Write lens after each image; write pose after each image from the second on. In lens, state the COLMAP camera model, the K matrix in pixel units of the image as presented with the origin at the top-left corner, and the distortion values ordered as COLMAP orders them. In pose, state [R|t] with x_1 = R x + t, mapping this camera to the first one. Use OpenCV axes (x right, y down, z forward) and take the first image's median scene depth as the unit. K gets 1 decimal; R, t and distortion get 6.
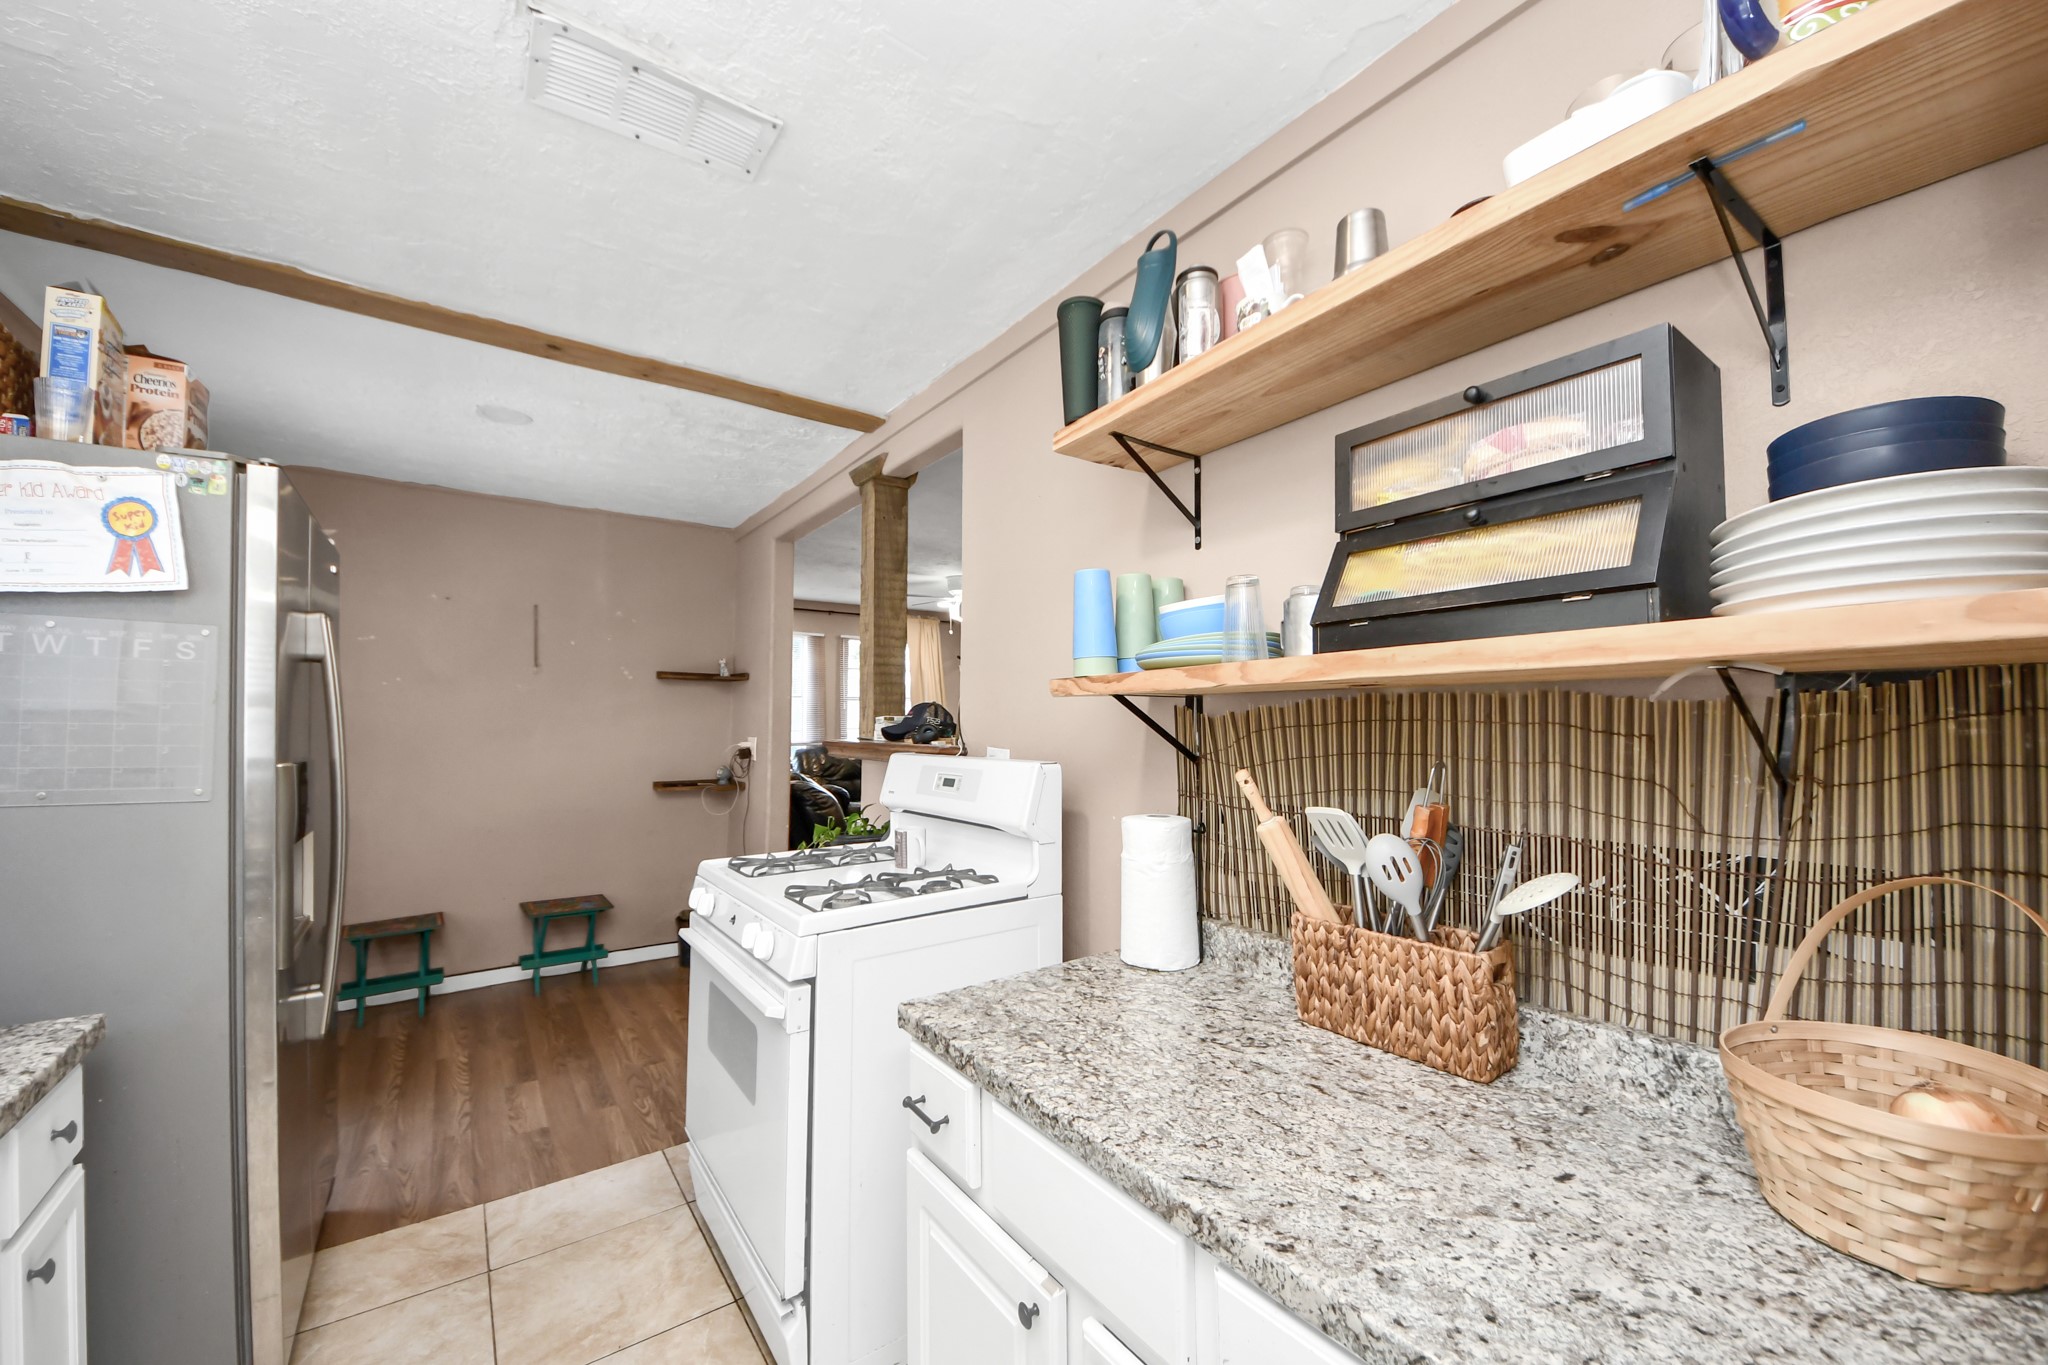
lens RADIAL K [[760.6, 0, 1007.9], [0, 760.6, 706.0], [0, 0, 1]] dist [0.021269, -0.011262]
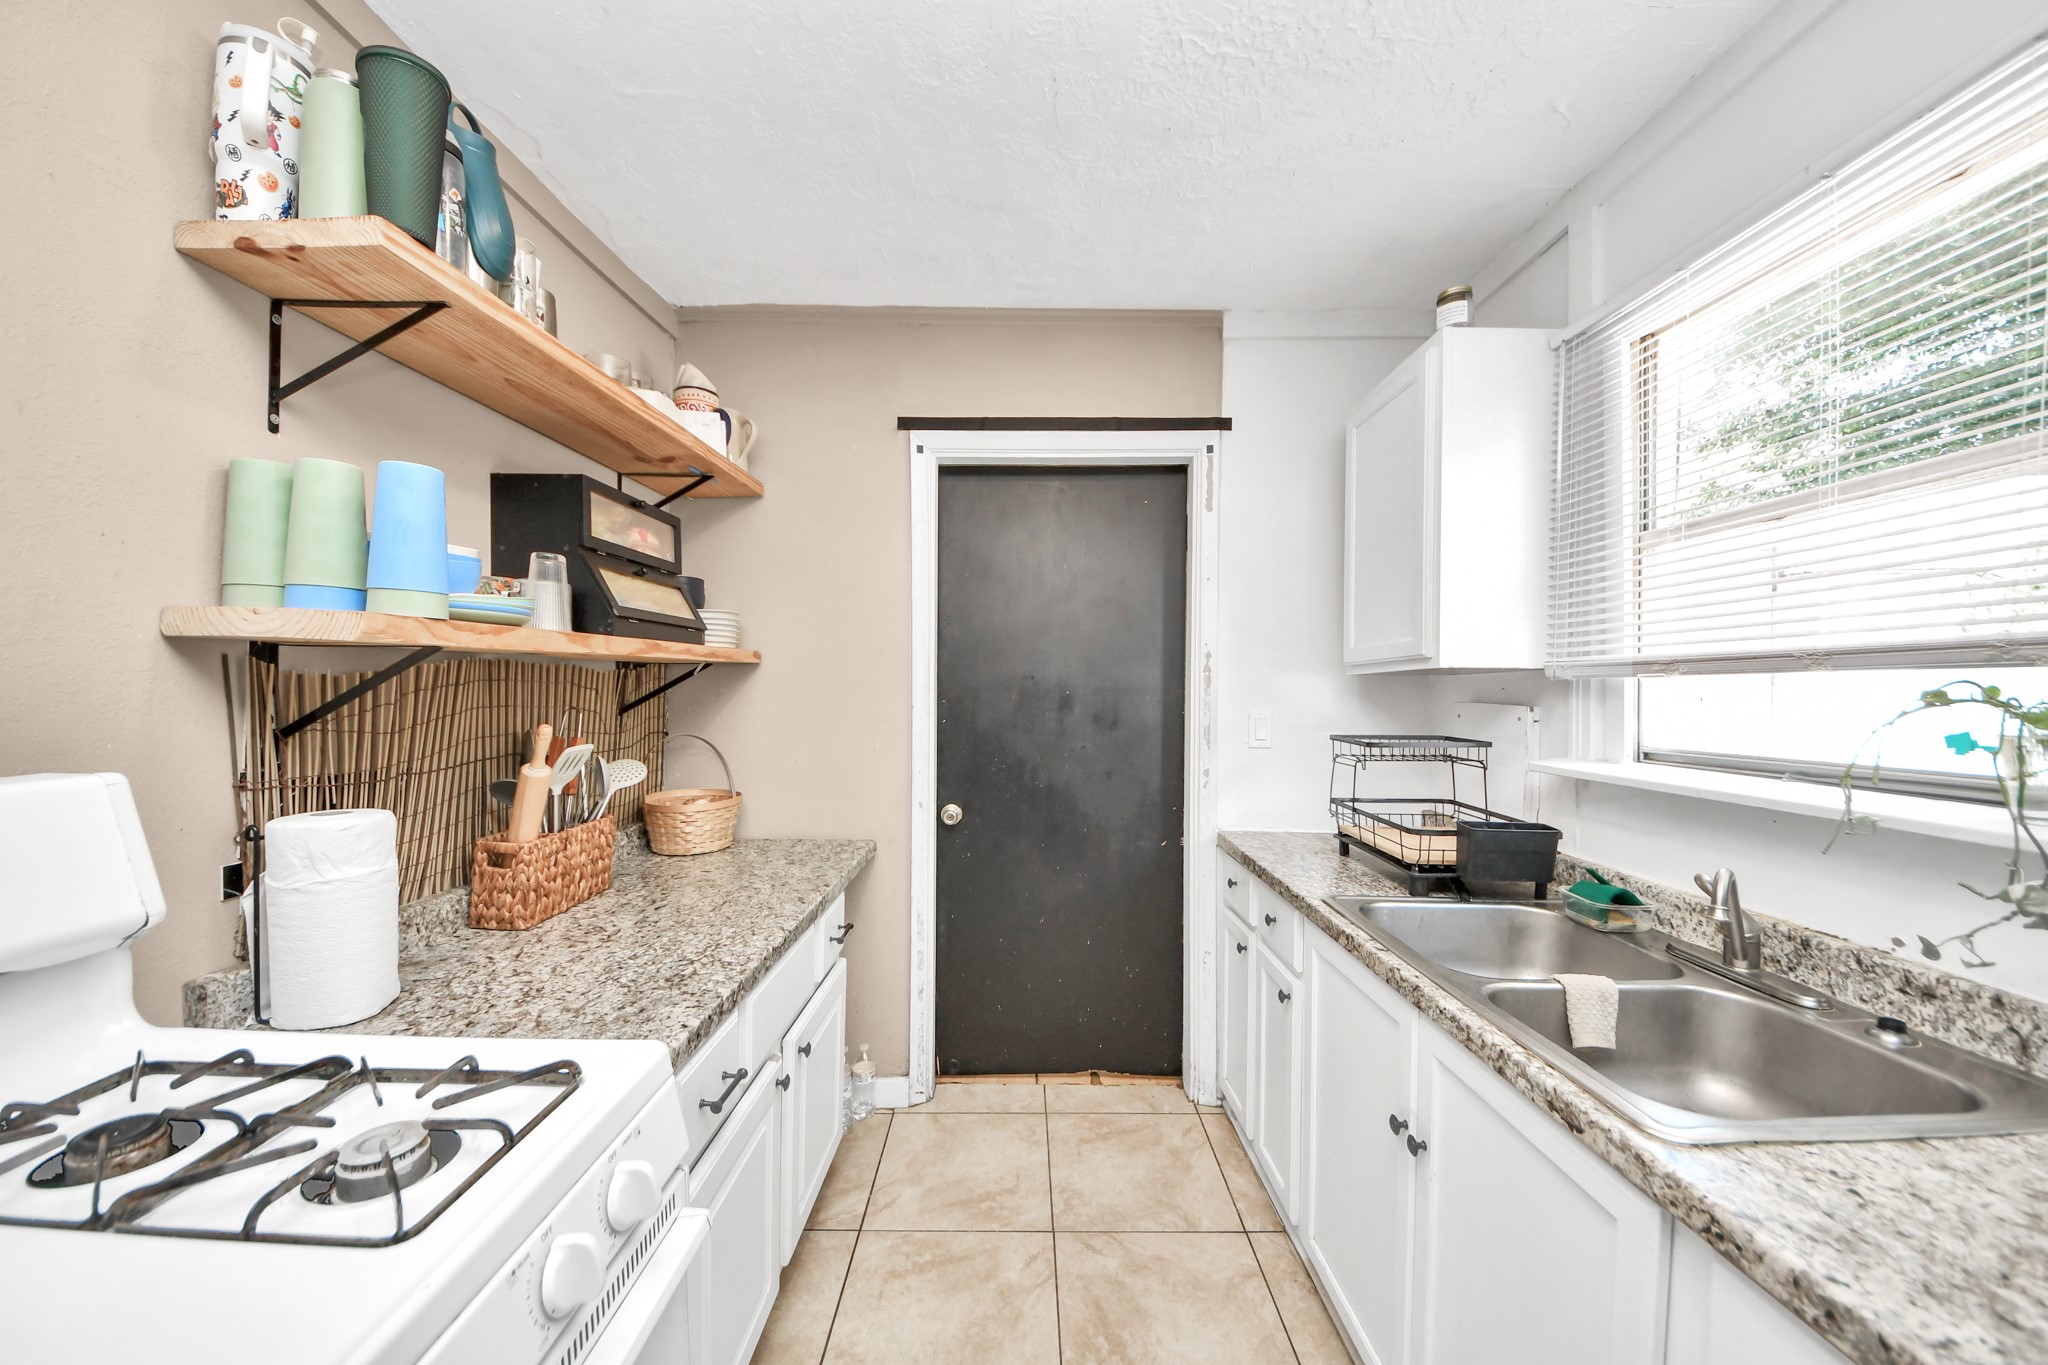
lens RADIAL K [[727.5, 0, 1014.8], [0, 727.5, 698.1], [0, 0, 1]] dist [0.001409, -0.009696]
pose [[-0.813494, -0.019559, 0.581244, -0.891492], [-0.022108, 0.999752, 0.002699, 0.026190], [-0.581152, -0.010654, -0.813725, 1.477852]]
